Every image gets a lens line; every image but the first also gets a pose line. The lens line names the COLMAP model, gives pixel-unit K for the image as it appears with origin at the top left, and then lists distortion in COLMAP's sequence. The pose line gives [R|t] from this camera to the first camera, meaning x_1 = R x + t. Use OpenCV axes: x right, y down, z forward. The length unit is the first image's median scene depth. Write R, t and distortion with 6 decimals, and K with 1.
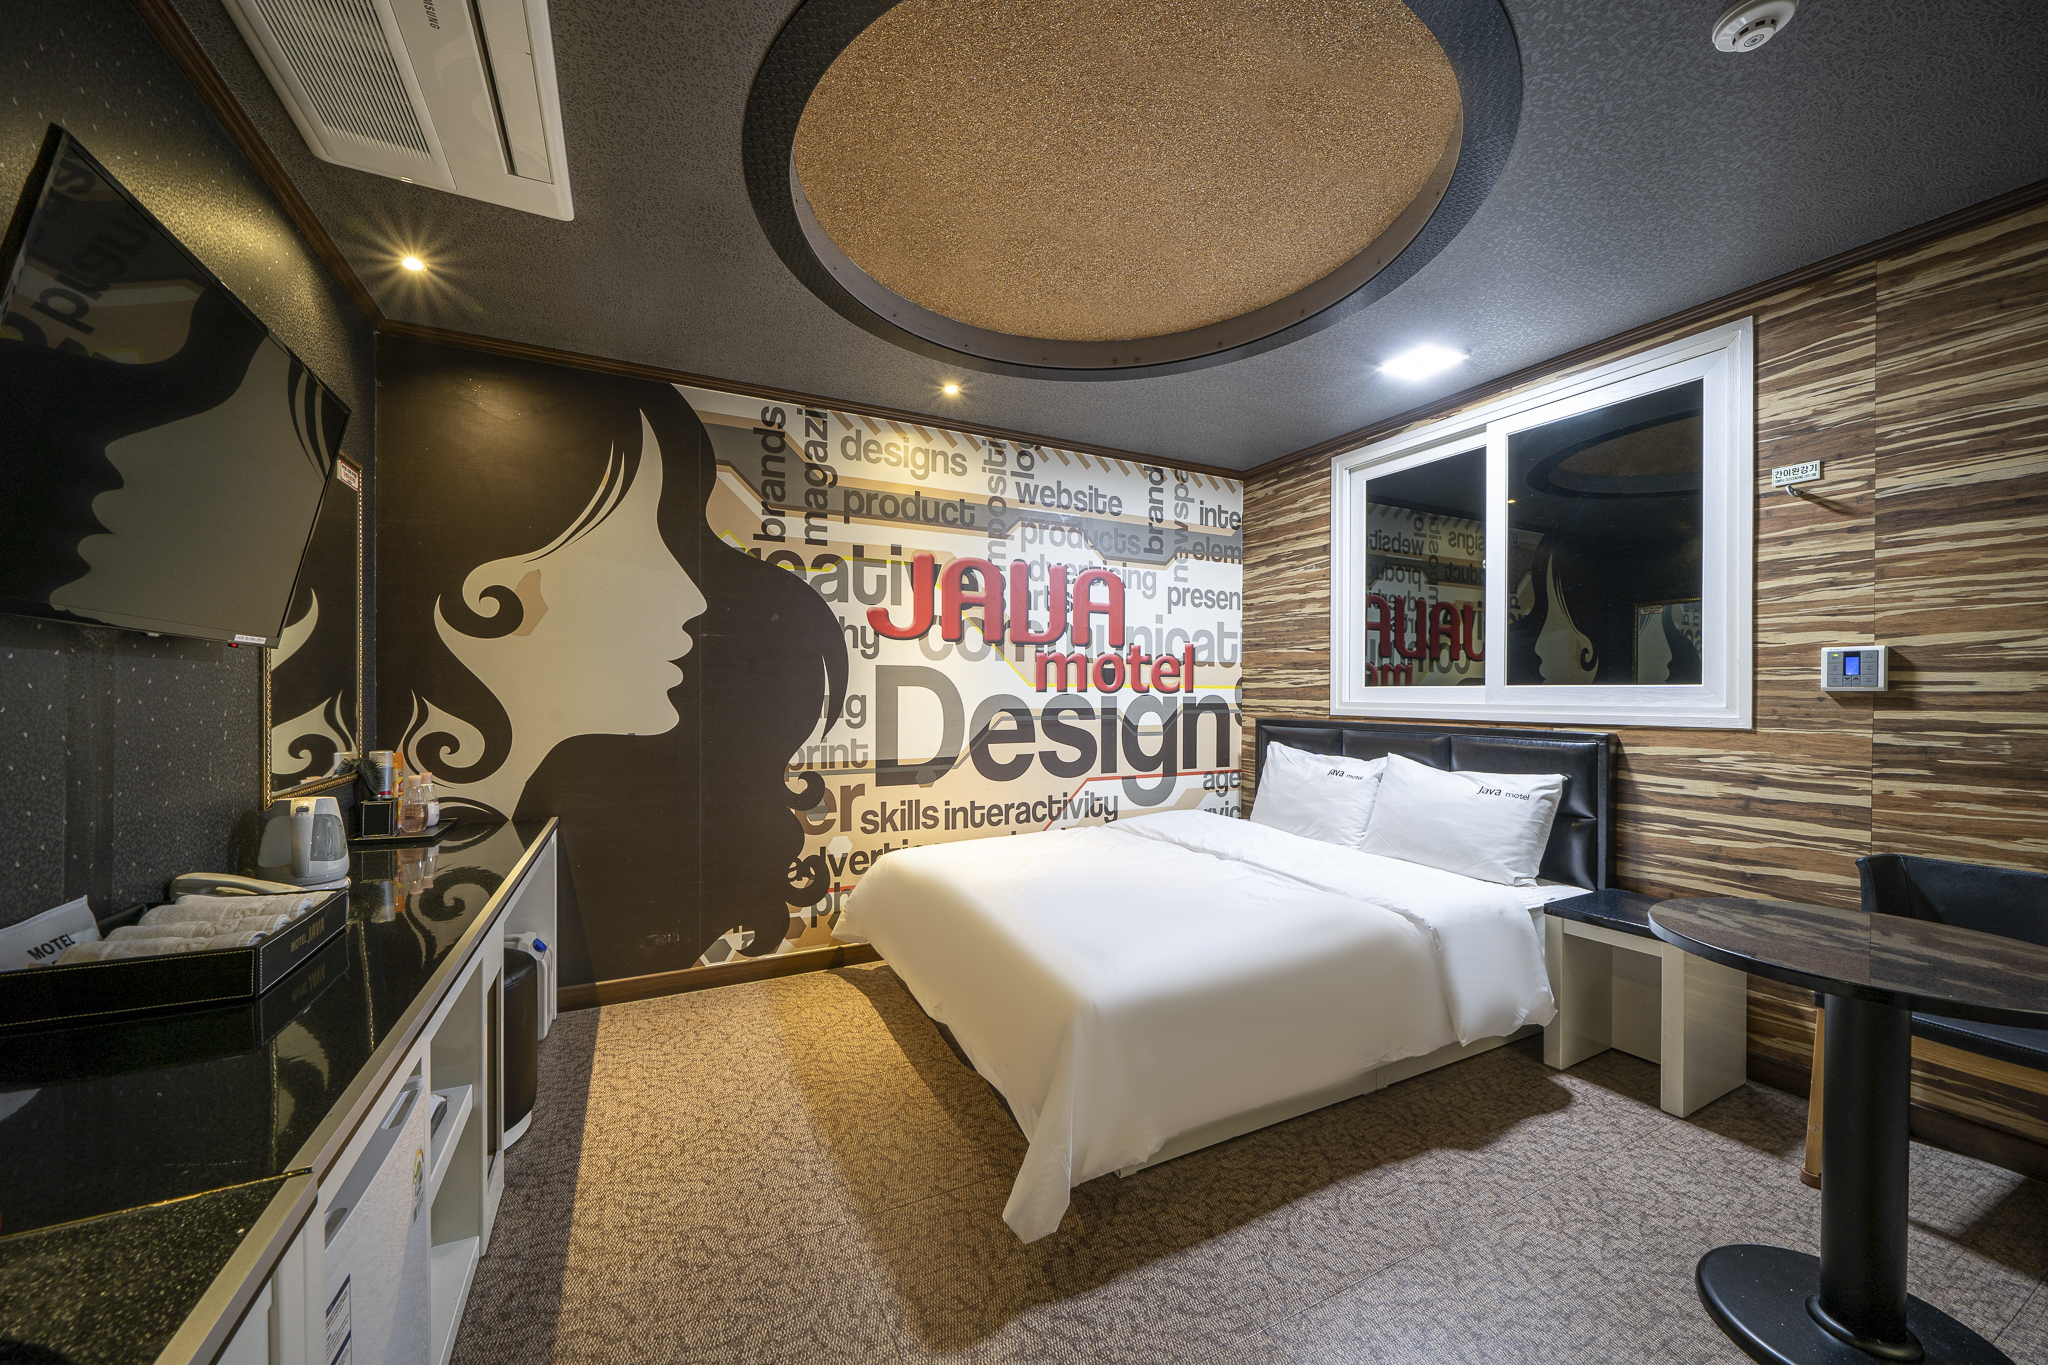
lens RADIAL K [[760.3, 0, 1028.8], [0, 760.3, 690.8], [0, 0, 1]] dist [0.016962, 0.000040]
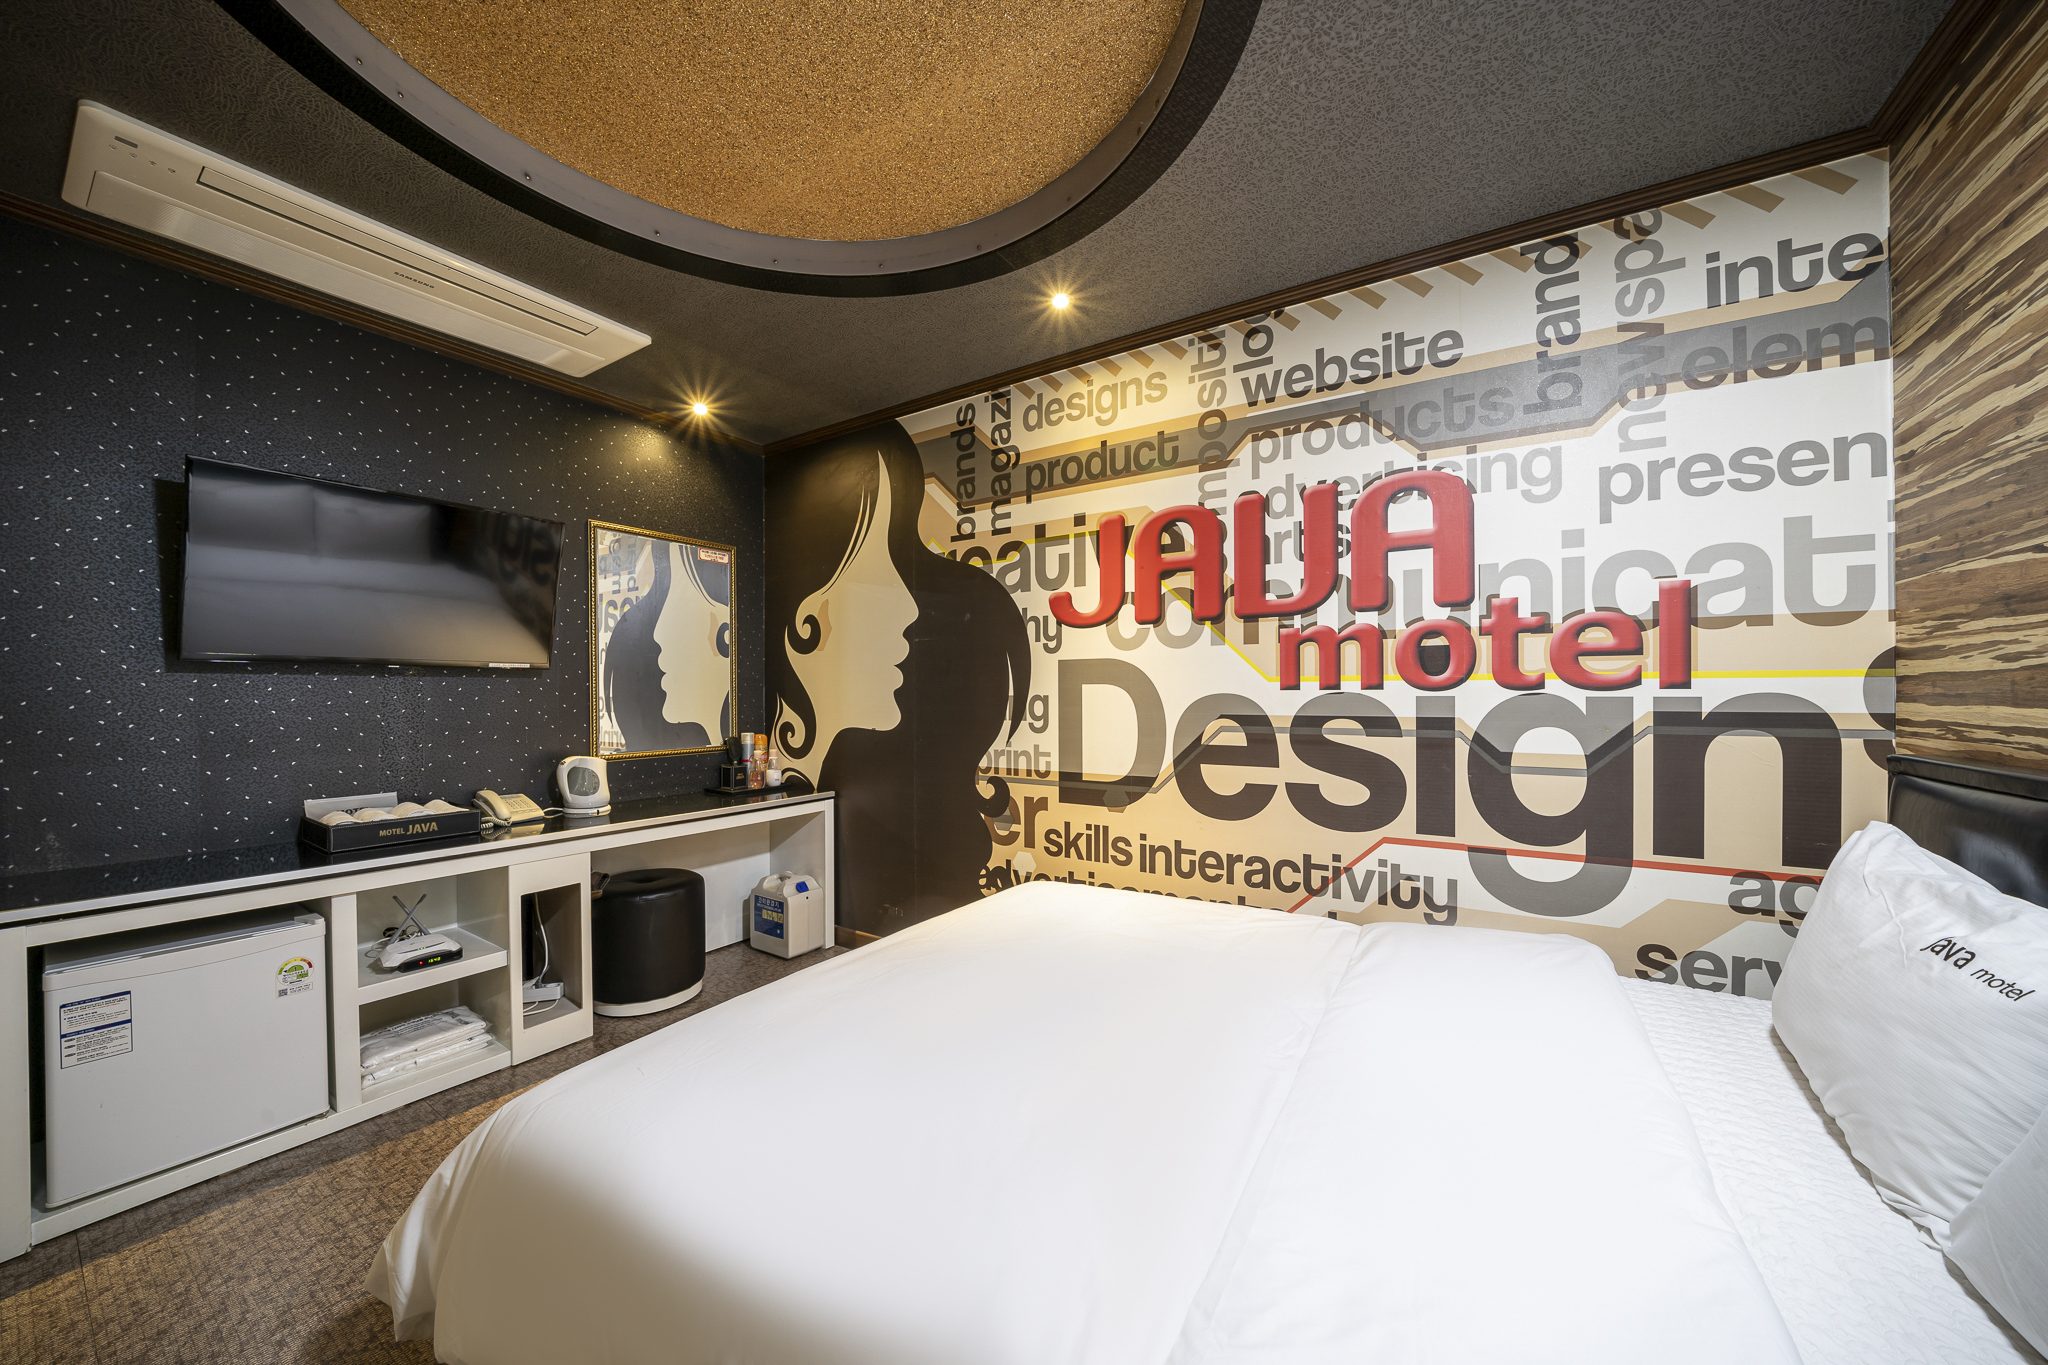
lens RADIAL K [[703.3, 0, 1013.7], [0, 703.3, 695.1], [0, 0, 1]] dist [-0.017346, 0.000016]
pose [[0.503800, -0.003227, -0.863814, 0.413904], [0.005691, 0.999984, -0.000417, 0.005021], [0.863802, -0.004706, 0.503810, 0.509473]]
